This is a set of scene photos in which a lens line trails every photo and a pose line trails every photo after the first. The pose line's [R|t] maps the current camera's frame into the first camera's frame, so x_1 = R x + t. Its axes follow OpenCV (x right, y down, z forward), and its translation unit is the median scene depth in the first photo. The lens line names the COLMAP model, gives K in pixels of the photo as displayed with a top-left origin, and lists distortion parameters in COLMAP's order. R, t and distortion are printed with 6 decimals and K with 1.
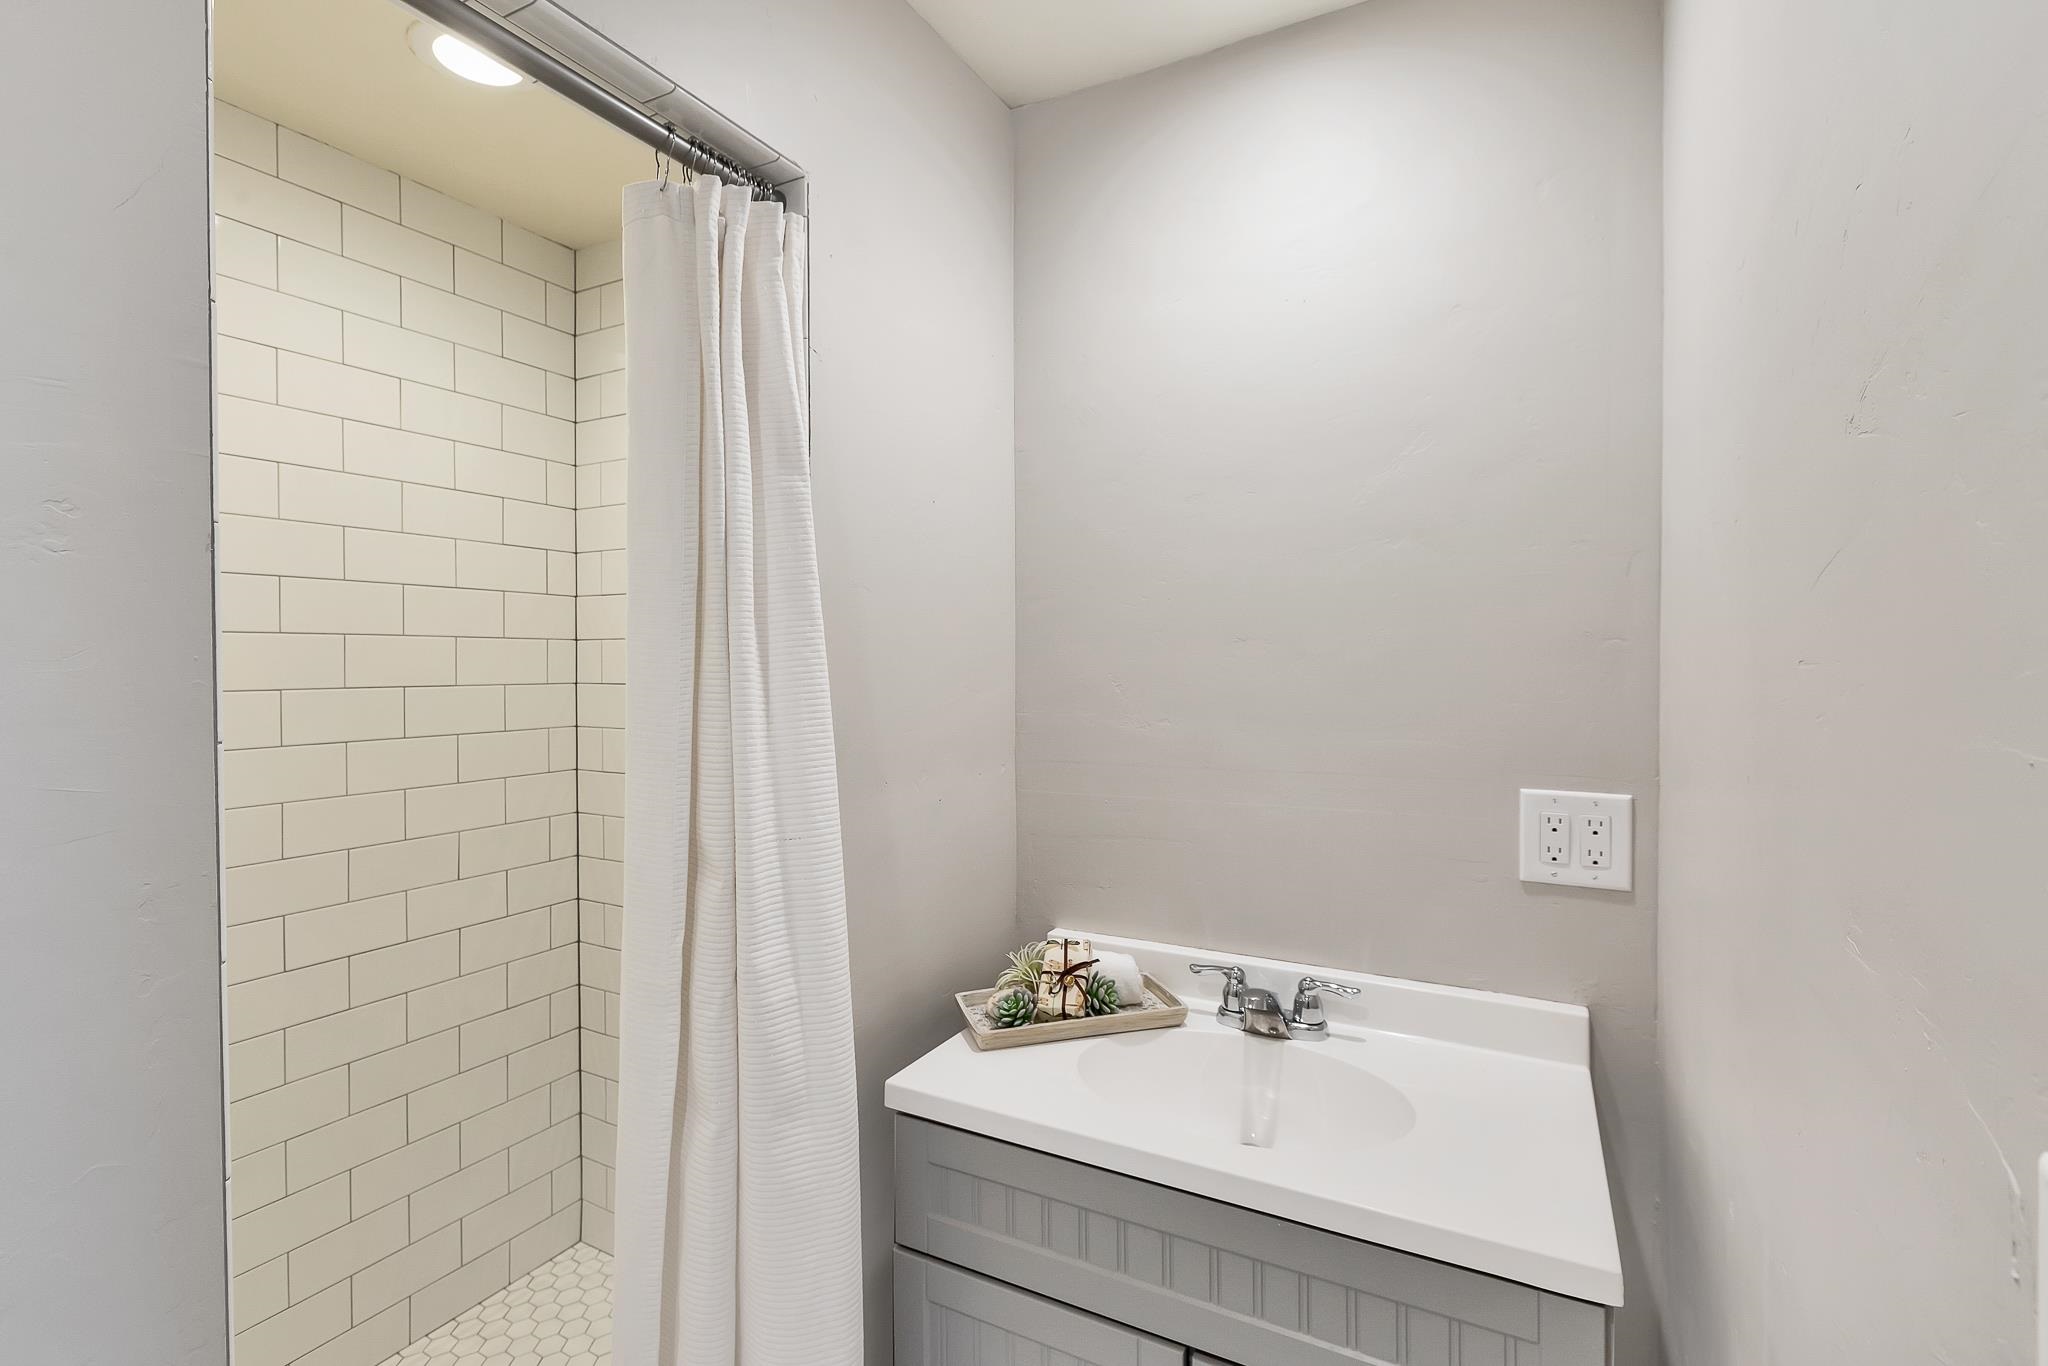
lens RADIAL K [[921.8, 0, 1033.5], [0, 921.8, 671.5], [0, 0, 1]] dist [-0.001415, 0.001208]
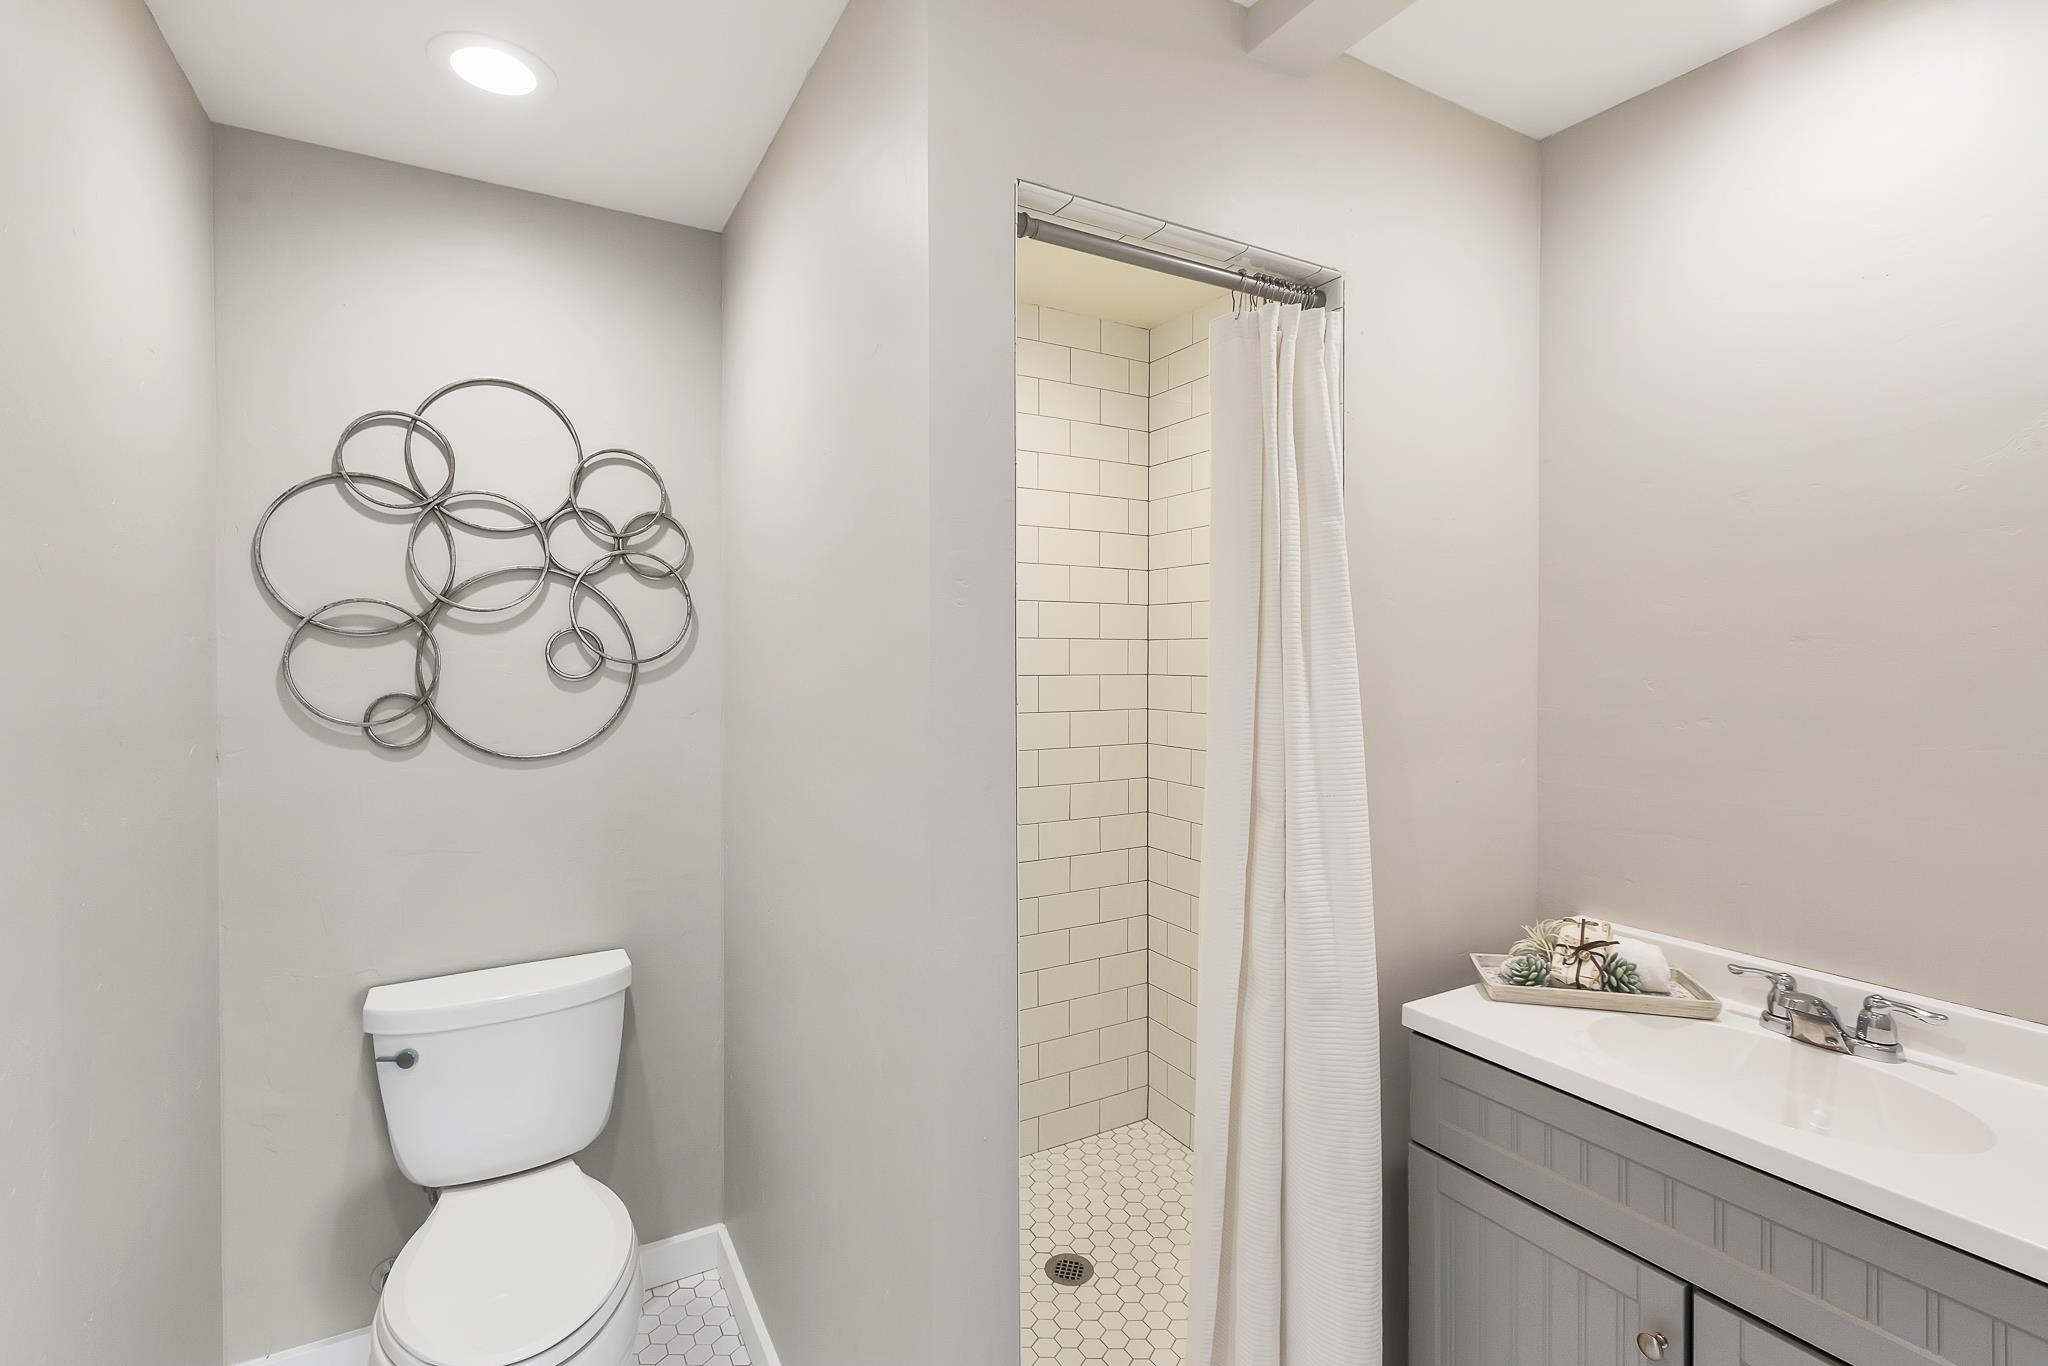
lens RADIAL K [[921.8, 0, 1034.7], [0, 921.8, 662.6], [0, 0, 1]] dist [-0.001415, 0.001208]
pose [[0.851676, 0.007499, -0.524015, 0.054639], [-0.009093, 0.999959, -0.000468, -0.002503], [0.523990, 0.005163, 0.851709, -0.269643]]
